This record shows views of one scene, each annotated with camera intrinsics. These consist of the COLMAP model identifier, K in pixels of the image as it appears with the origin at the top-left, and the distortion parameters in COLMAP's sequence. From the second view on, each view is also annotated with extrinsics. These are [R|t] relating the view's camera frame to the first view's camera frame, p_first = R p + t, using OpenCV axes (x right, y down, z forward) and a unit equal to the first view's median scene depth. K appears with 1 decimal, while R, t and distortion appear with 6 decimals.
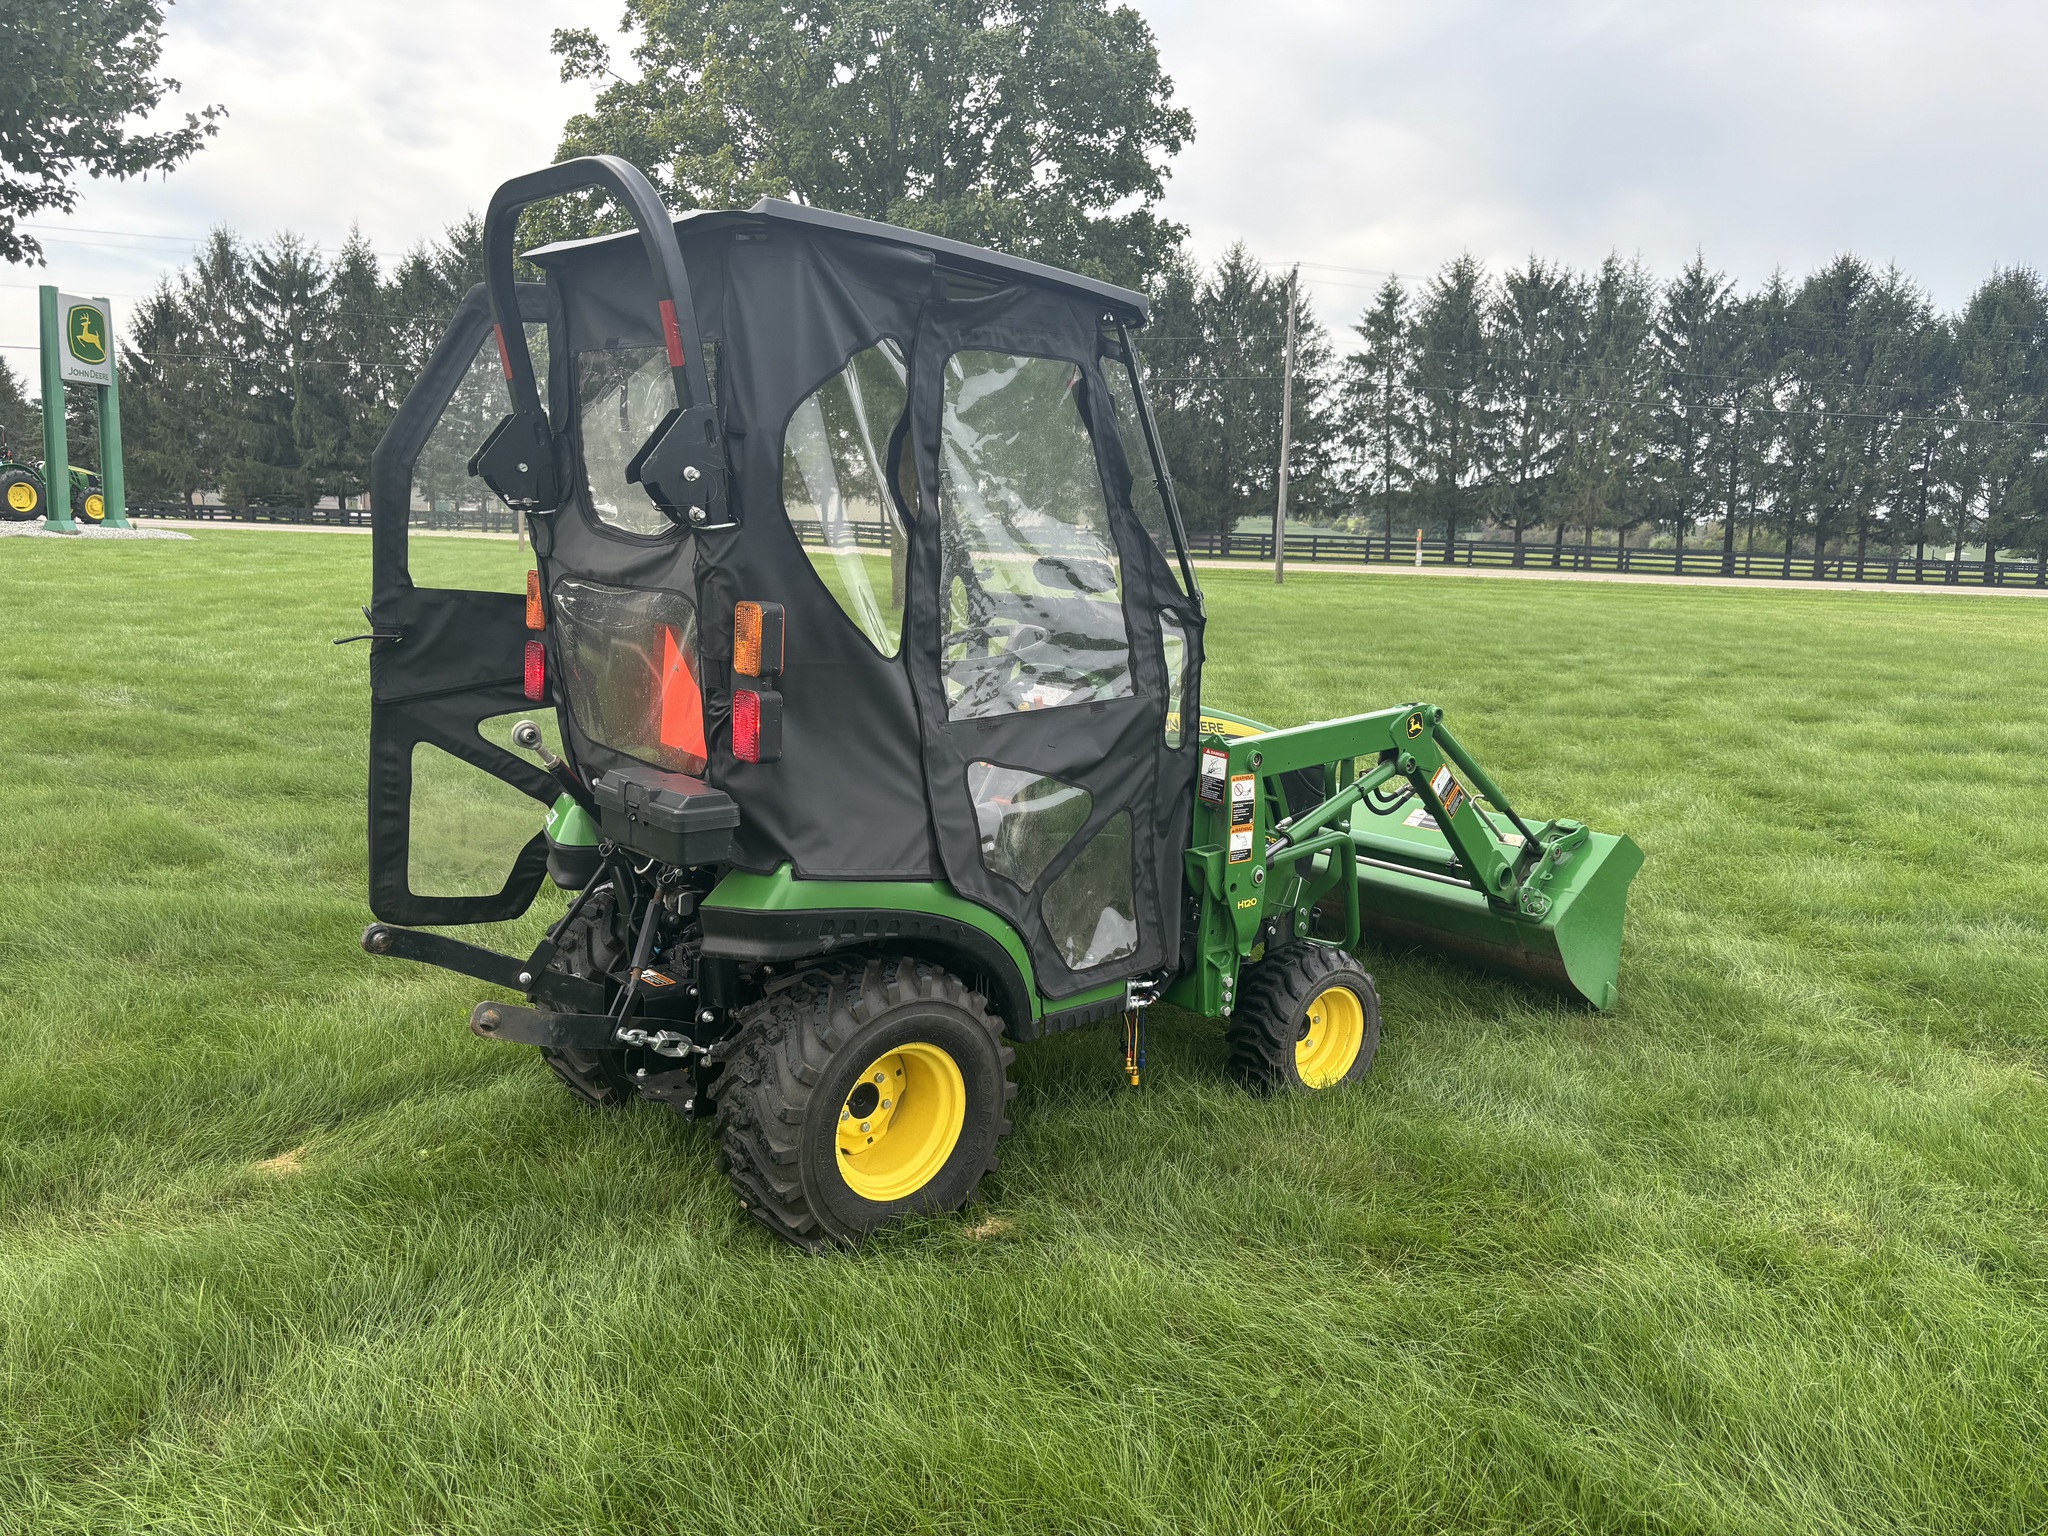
lens RADIAL K [[1429.3, 0, 1035.9], [0, 1429.3, 759.9], [0, 0, 1]] dist [0.105465, -0.105572]
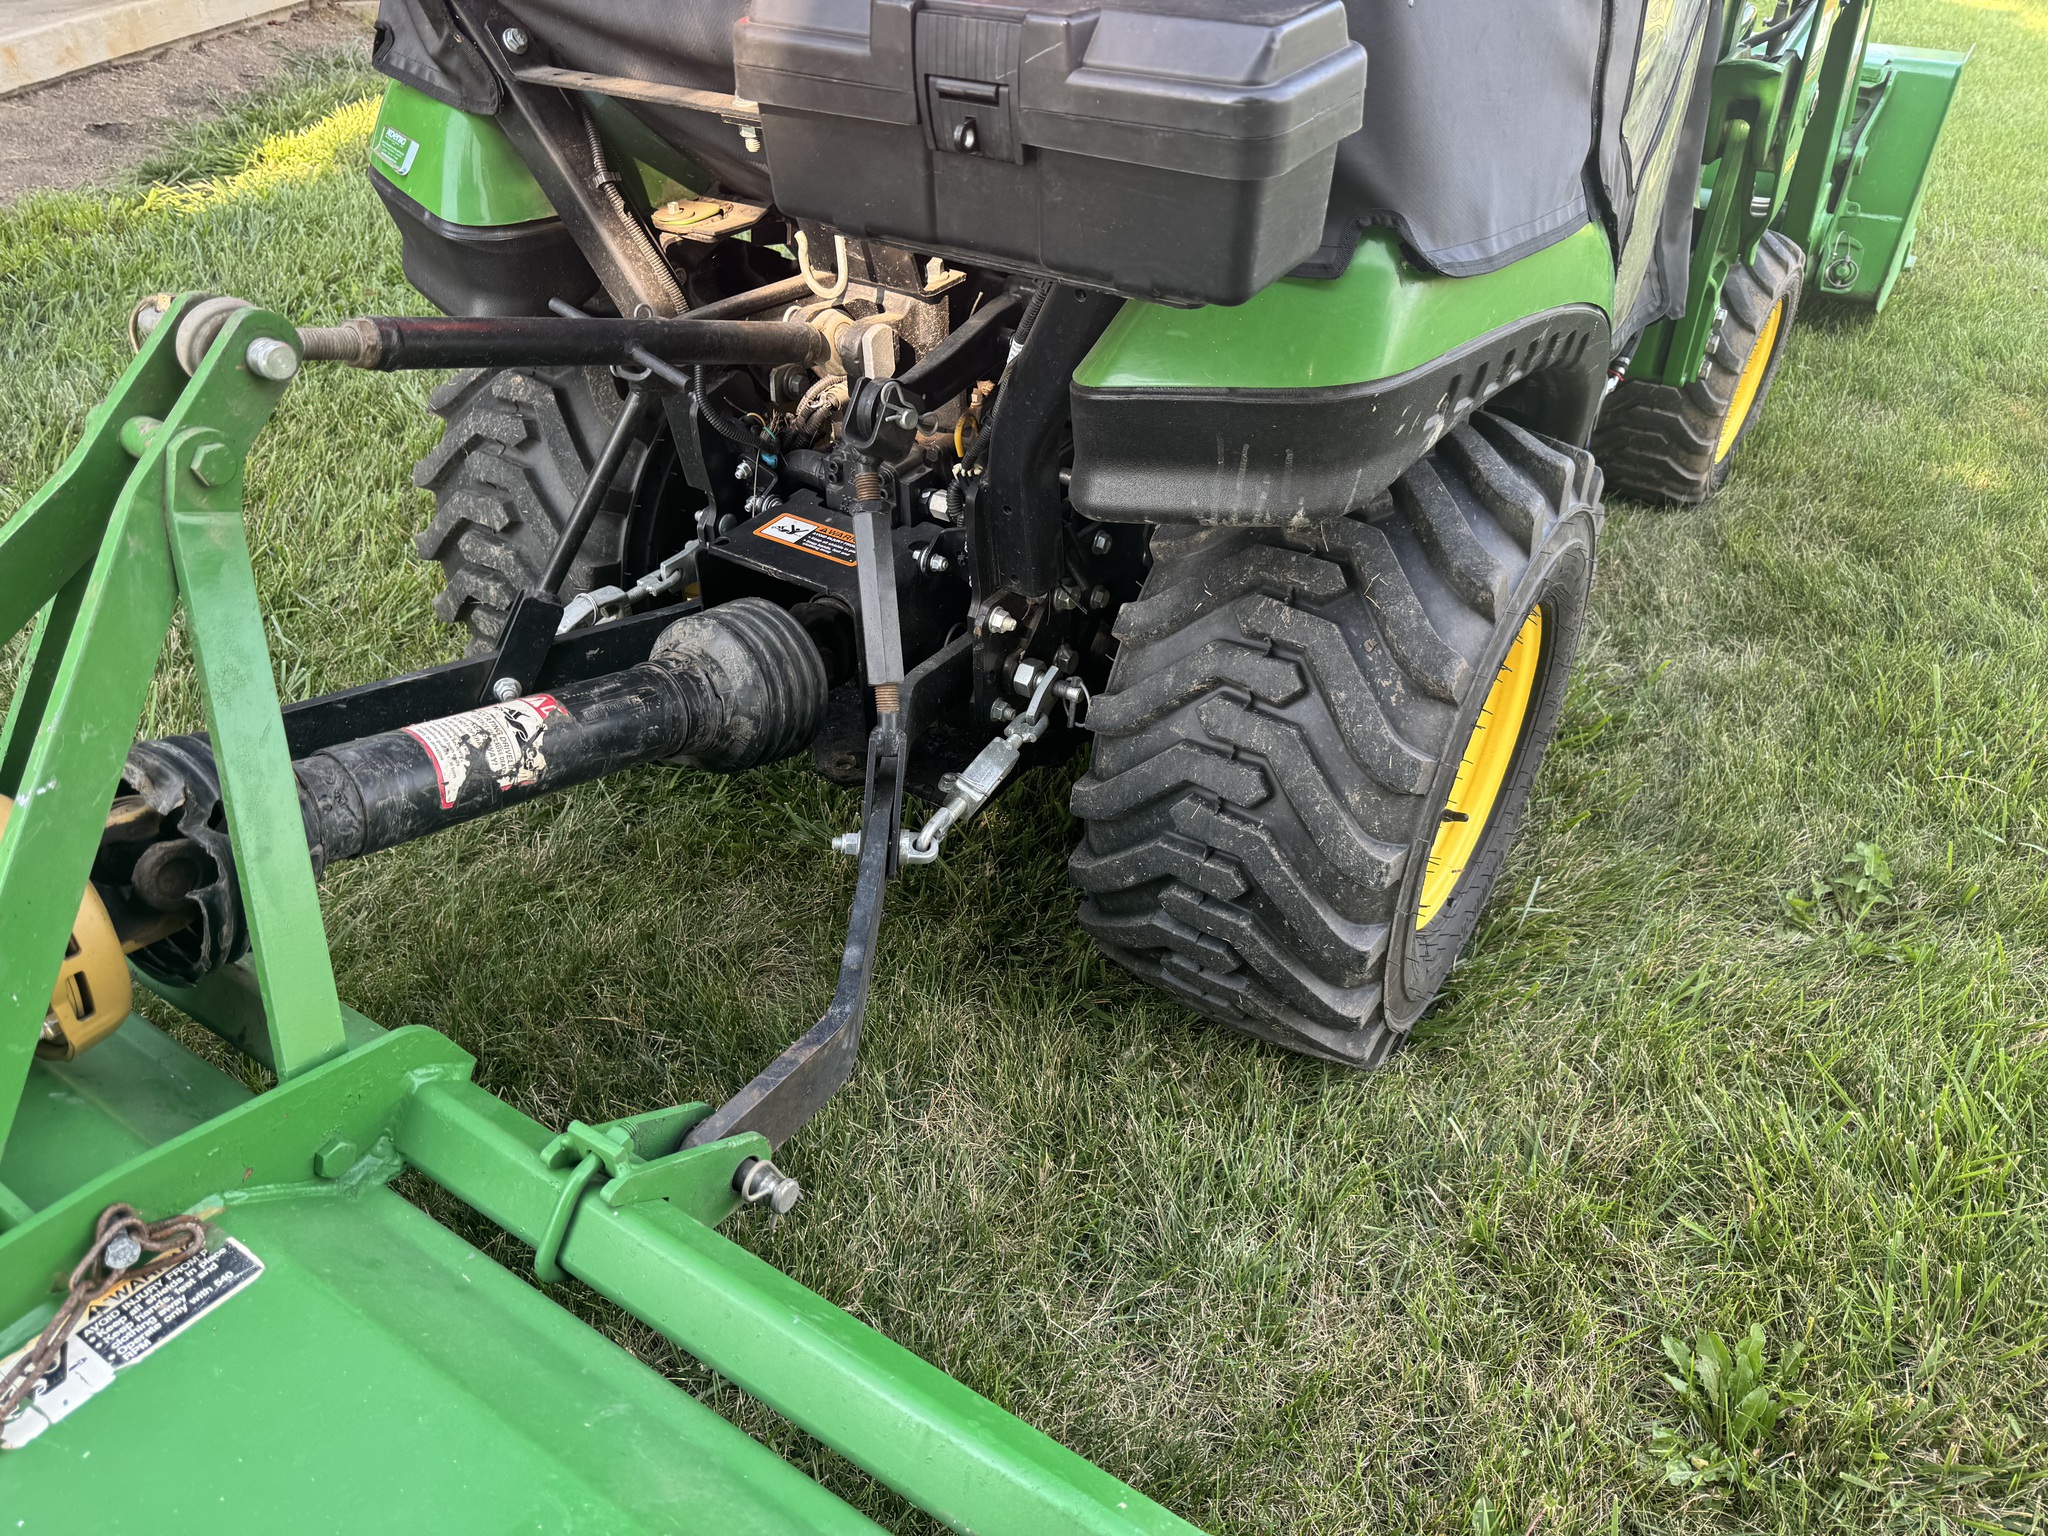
lens RADIAL K [[1429.3, 0, 1035.9], [0, 1429.3, 759.9], [0, 0, 1]] dist [0.105465, -0.105572]
pose [[0.961960, -0.203005, 0.182815, -0.304447], [0.091707, 0.870317, 0.483879, 0.009411], [-0.257337, -0.448707, 0.855827, 0.614640]]
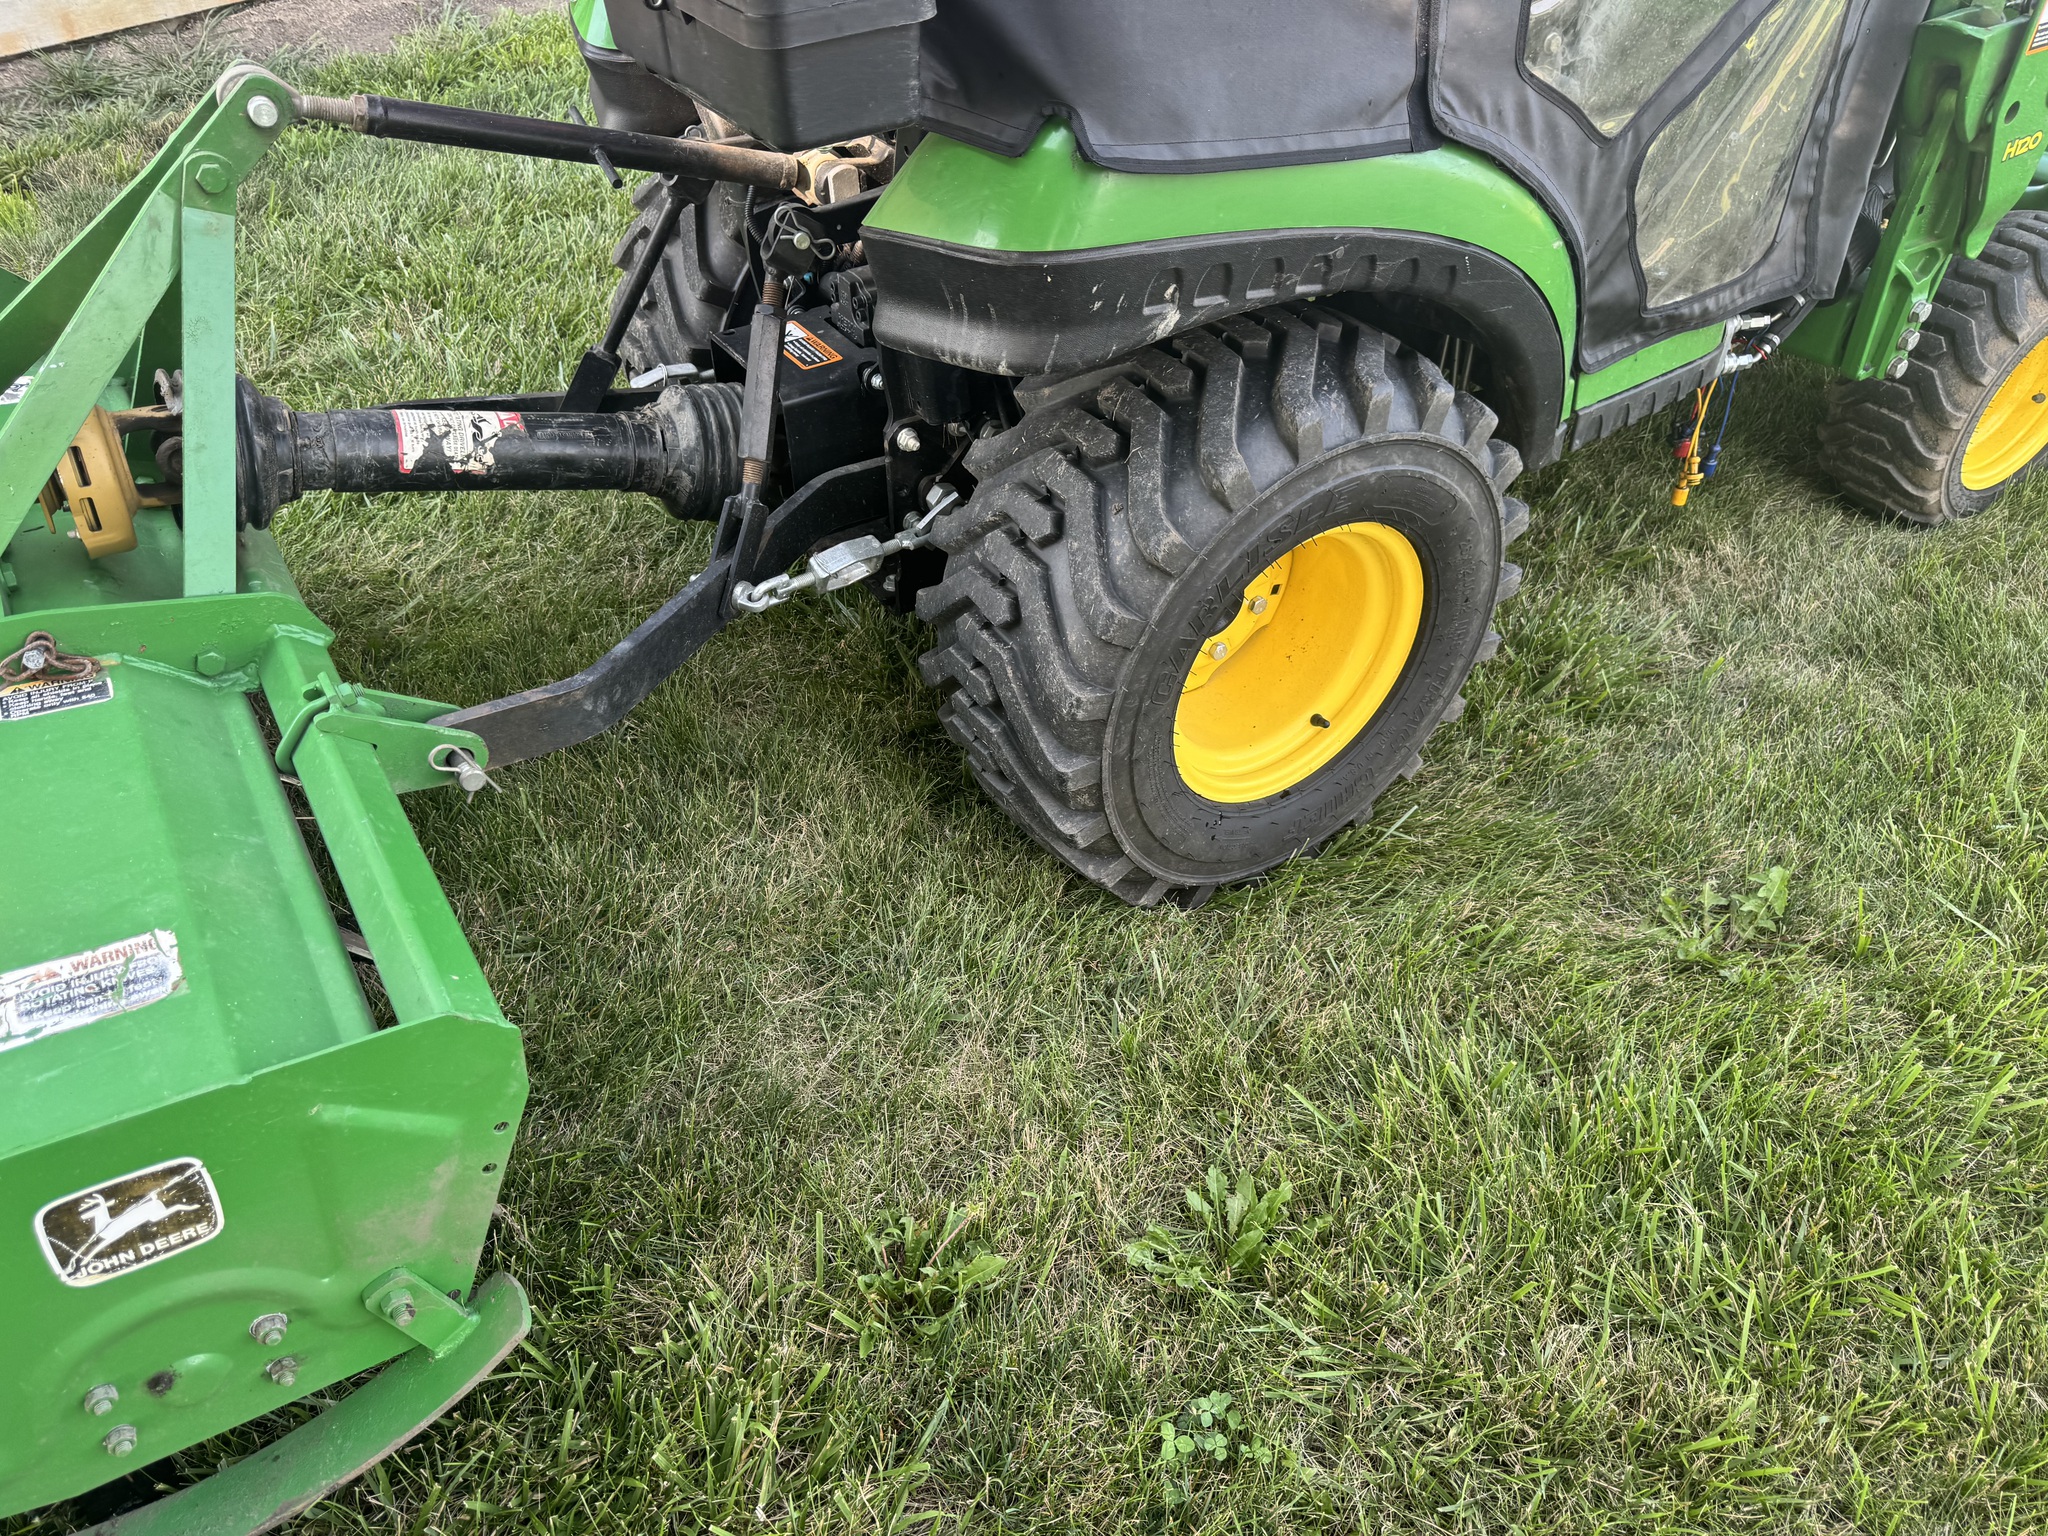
lens RADIAL K [[1425.7, 0, 1034.6], [0, 1425.7, 773.6], [0, 0, 1]] dist [0.061105, -0.057895]
pose [[0.985833, 0.053939, -0.158821, -0.099138], [0.037978, 0.850509, 0.524588, 0.018049], [0.163375, -0.523188, 0.836411, 0.531161]]
